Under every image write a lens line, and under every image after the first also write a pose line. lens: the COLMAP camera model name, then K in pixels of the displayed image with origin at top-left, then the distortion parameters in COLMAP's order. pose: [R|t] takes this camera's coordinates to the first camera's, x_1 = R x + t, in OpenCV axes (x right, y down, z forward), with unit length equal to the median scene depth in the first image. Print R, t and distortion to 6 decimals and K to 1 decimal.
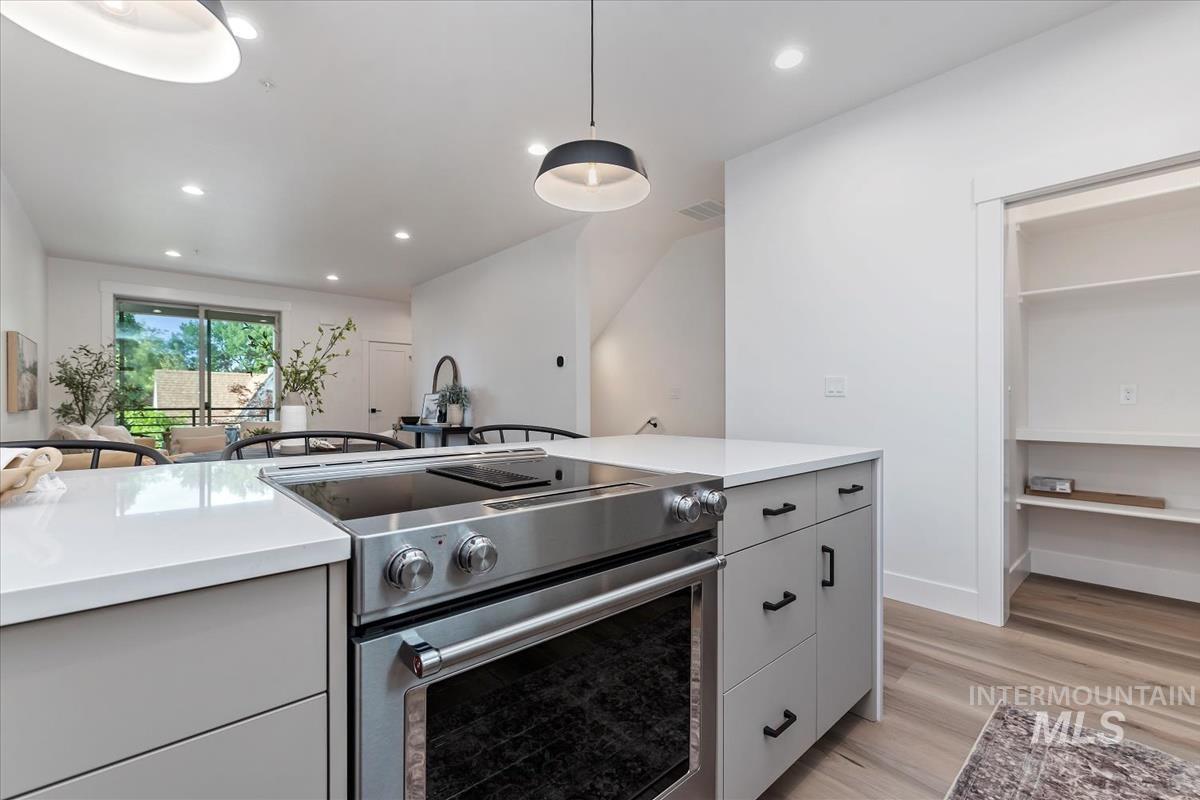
lens RADIAL K [[519.6, 0, 600.7], [0, 519.6, 406.0], [0, 0, 1]] dist [0.002292, 0.000193]
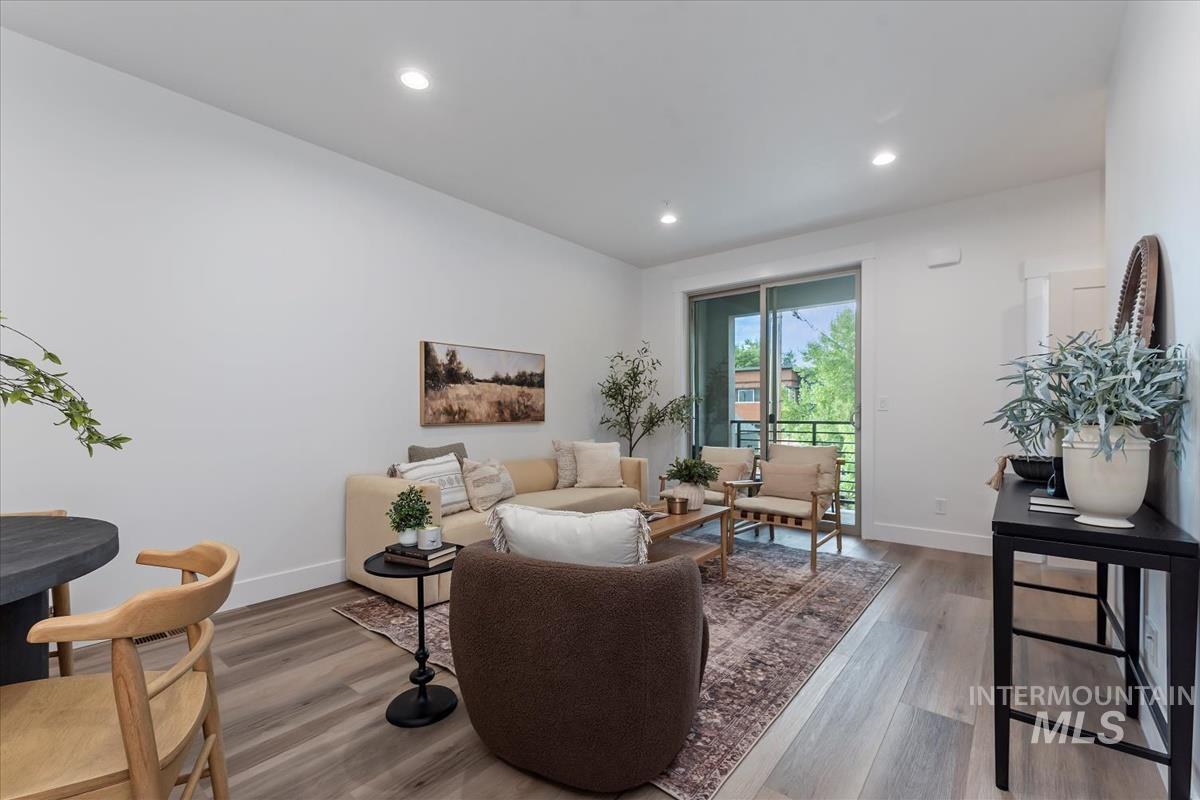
lens RADIAL K [[509.3, 0, 605.6], [0, 509.3, 413.8], [0, 0, 1]] dist [-0.003388, -0.000352]
pose [[0.141834, 0.003389, -0.989885, -0.094148], [-0.004971, 0.999984, 0.002711, -0.010280], [0.989878, 0.004537, 0.141849, 0.824796]]
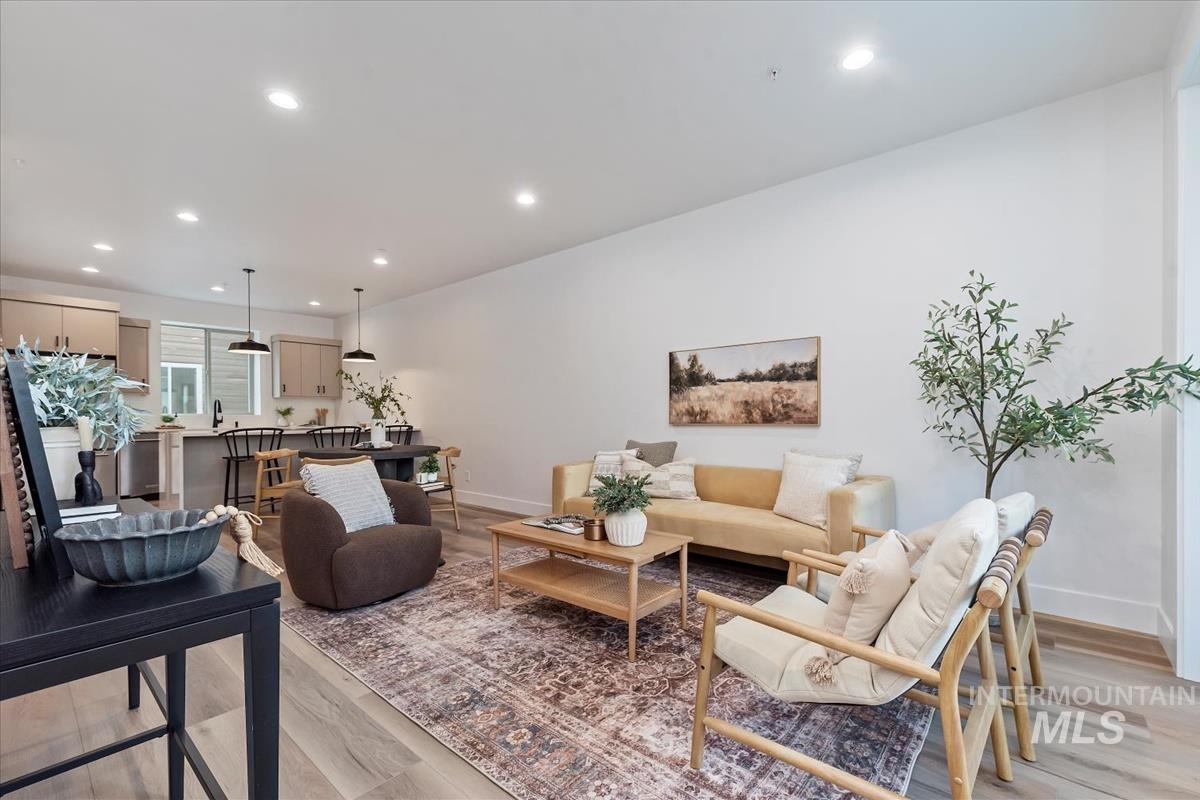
lens RADIAL K [[509.3, 0, 605.6], [0, 509.3, 413.8], [0, 0, 1]] dist [-0.003388, -0.000352]
pose [[-0.992890, 0.003760, -0.118974, -0.585588], [0.003555, 0.999992, 0.001934, -0.010547], [0.118981, 0.001497, -0.992895, 1.423638]]
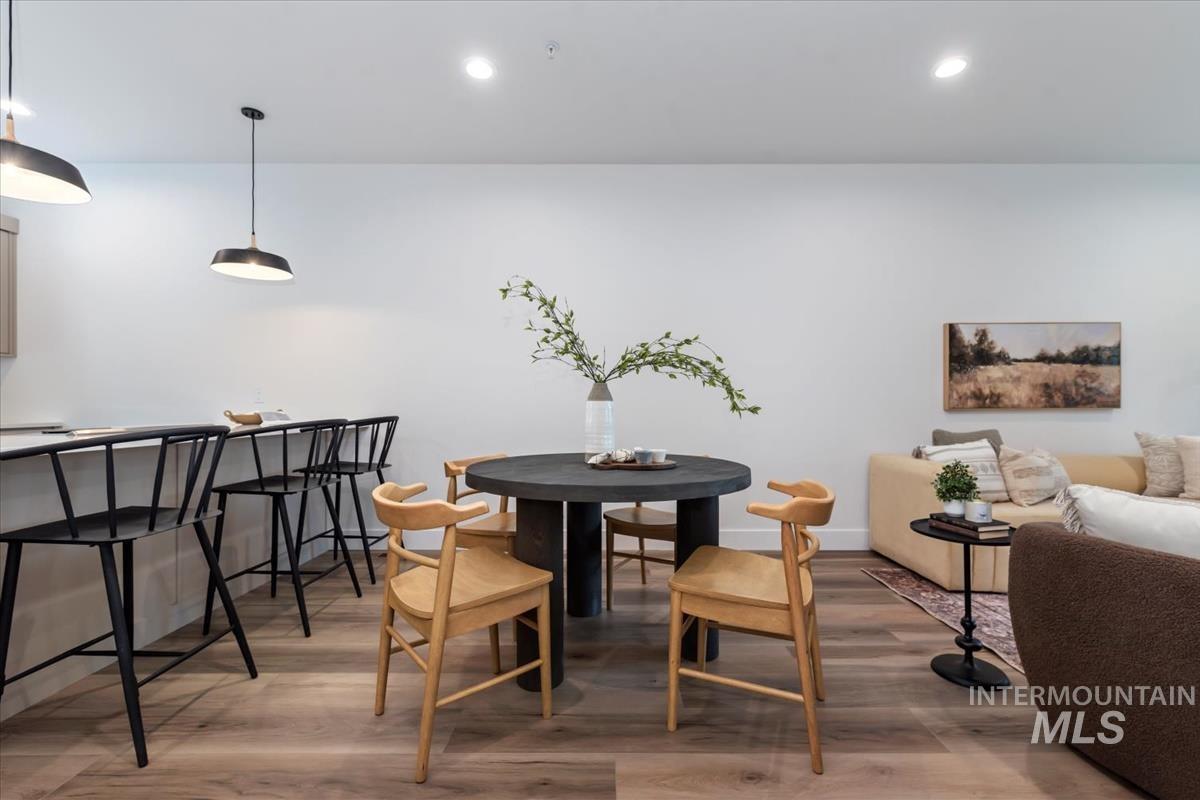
lens RADIAL K [[519.6, 0, 600.7], [0, 519.6, 406.0], [0, 0, 1]] dist [0.002292, 0.000193]
pose [[-0.678576, 0.003032, -0.734524, -0.003709], [-0.002904, 0.999973, 0.006810, -0.000476], [0.734524, 0.006754, -0.678549, 0.808666]]
